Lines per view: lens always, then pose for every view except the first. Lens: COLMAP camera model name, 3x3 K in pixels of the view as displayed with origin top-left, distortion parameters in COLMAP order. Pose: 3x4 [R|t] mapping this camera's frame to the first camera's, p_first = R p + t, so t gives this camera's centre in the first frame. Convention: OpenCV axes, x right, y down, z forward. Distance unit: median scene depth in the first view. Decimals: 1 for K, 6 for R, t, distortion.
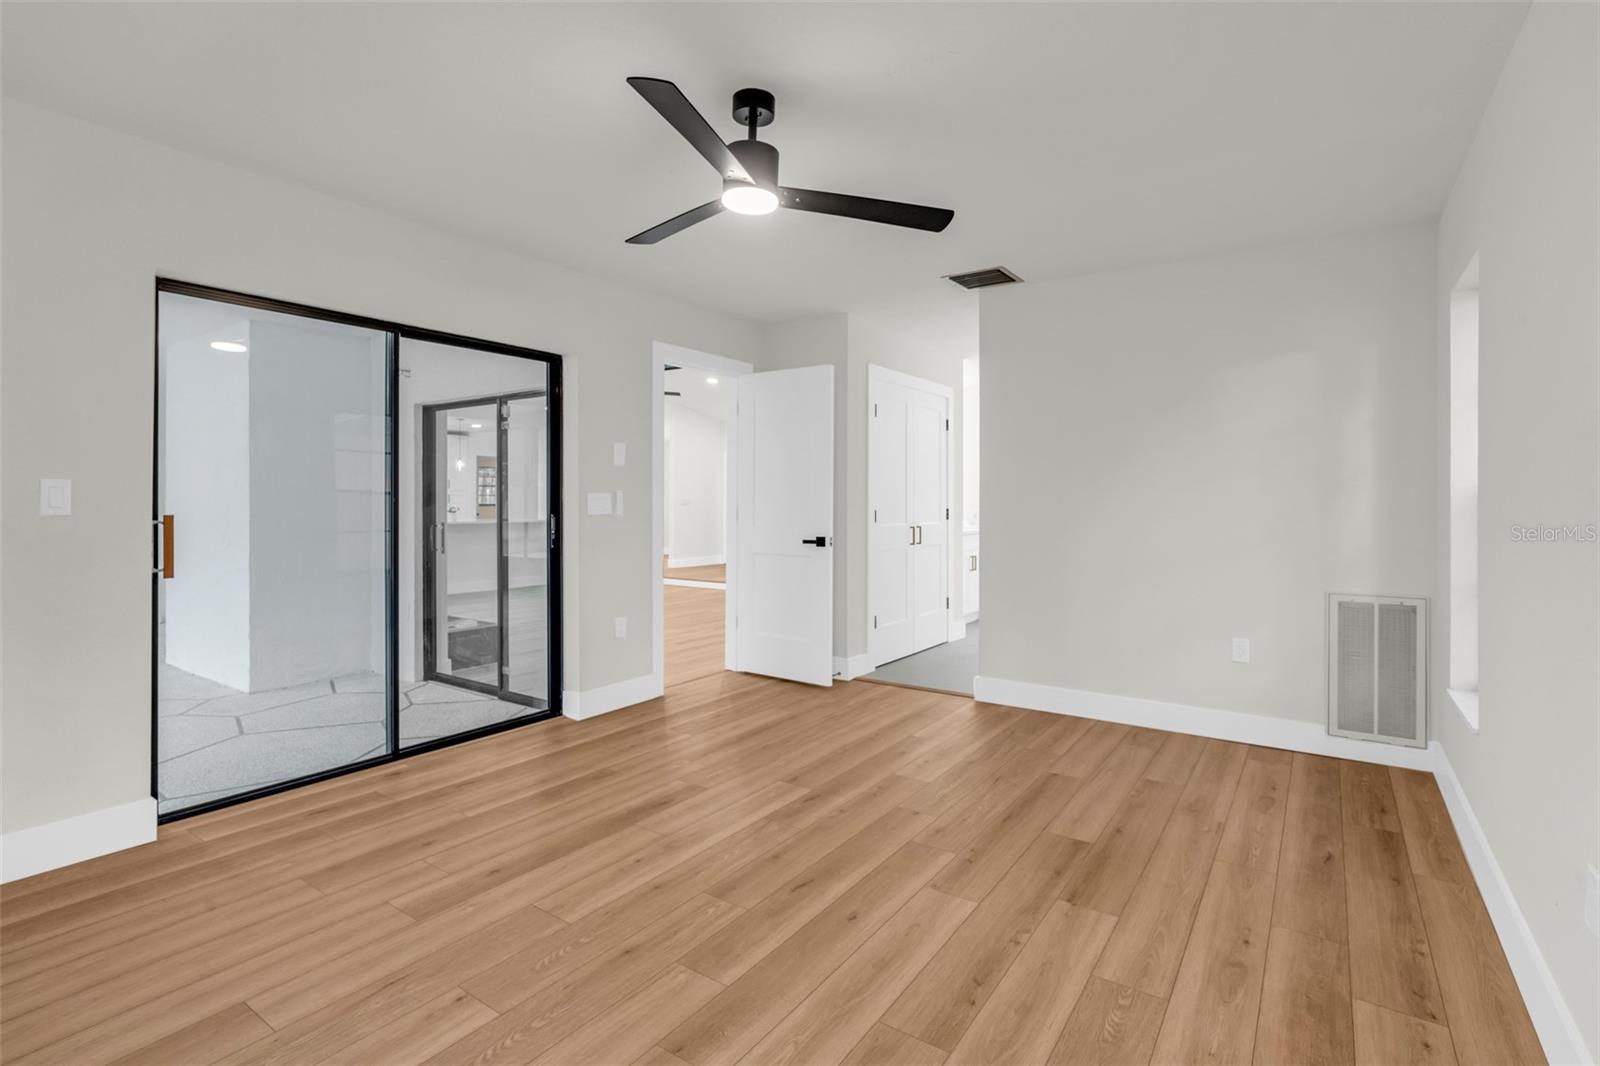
lens RADIAL K [[754.0, 0, 802.8], [0, 754.0, 507.4], [0, 0, 1]] dist [-0.007645, 0.001167]
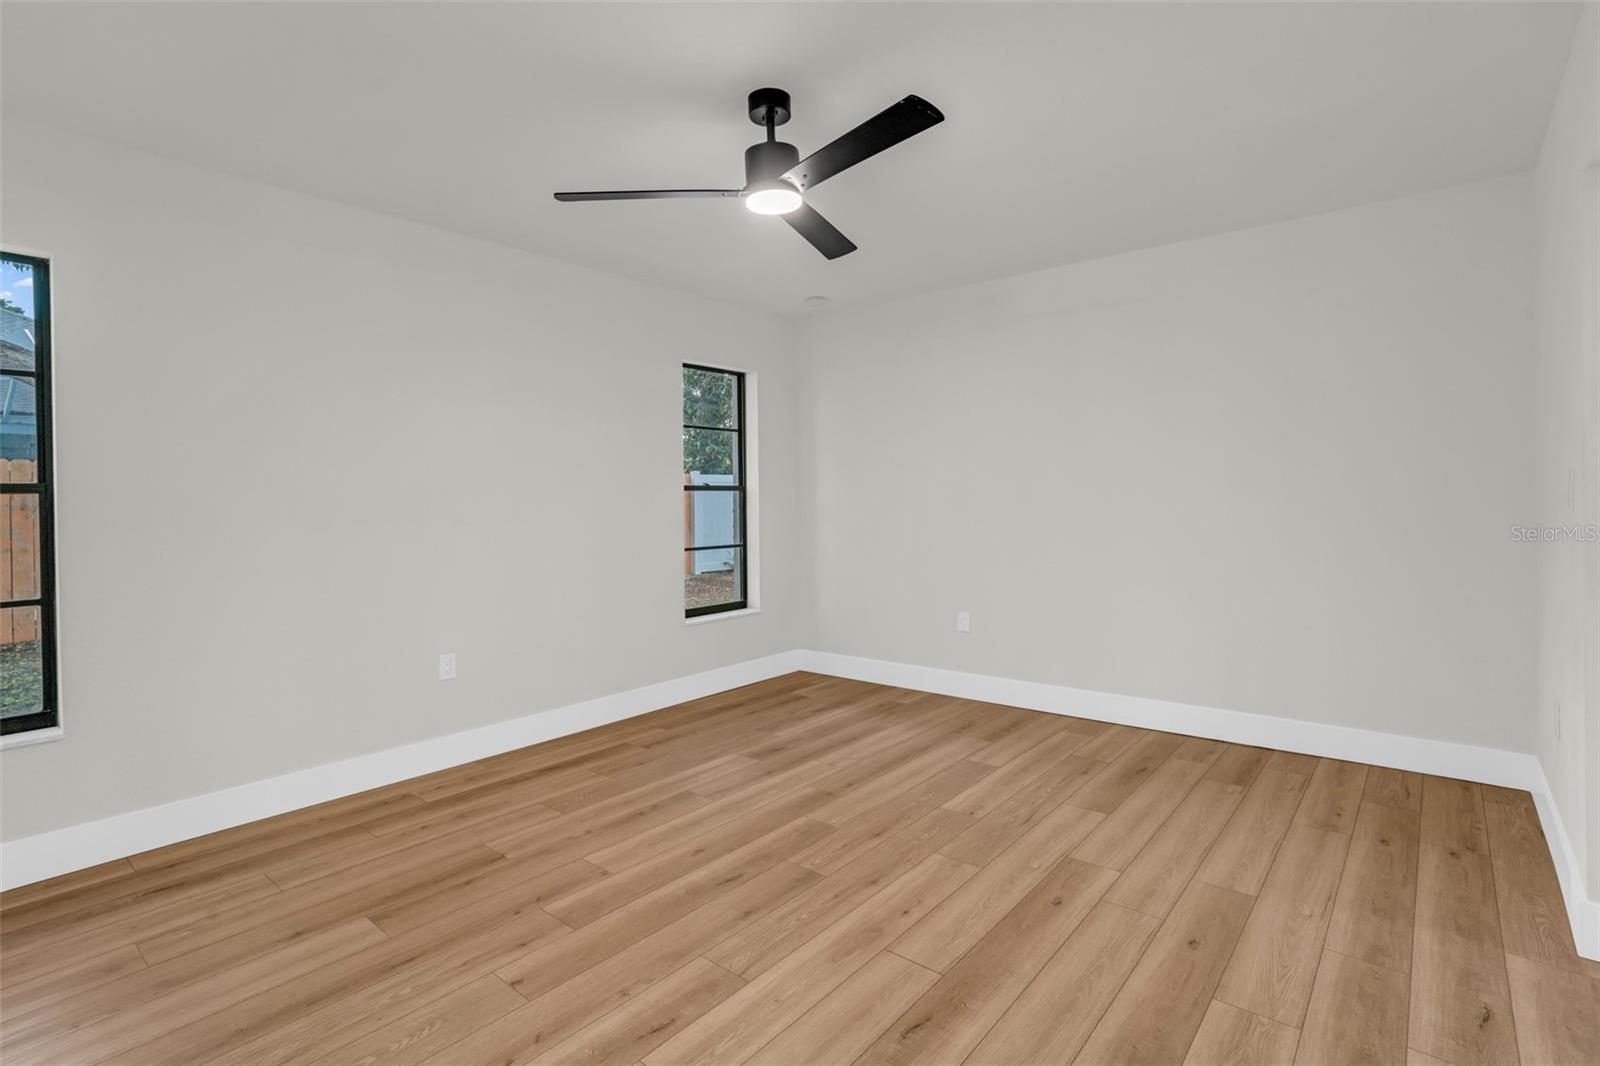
lens RADIAL K [[754.0, 0, 802.8], [0, 754.0, 507.4], [0, 0, 1]] dist [-0.007645, 0.001167]
pose [[-0.995344, 0.008699, 0.095993, -0.201914], [0.010793, 0.999715, 0.021310, -0.019958], [-0.095780, 0.022247, -0.995154, 2.010701]]
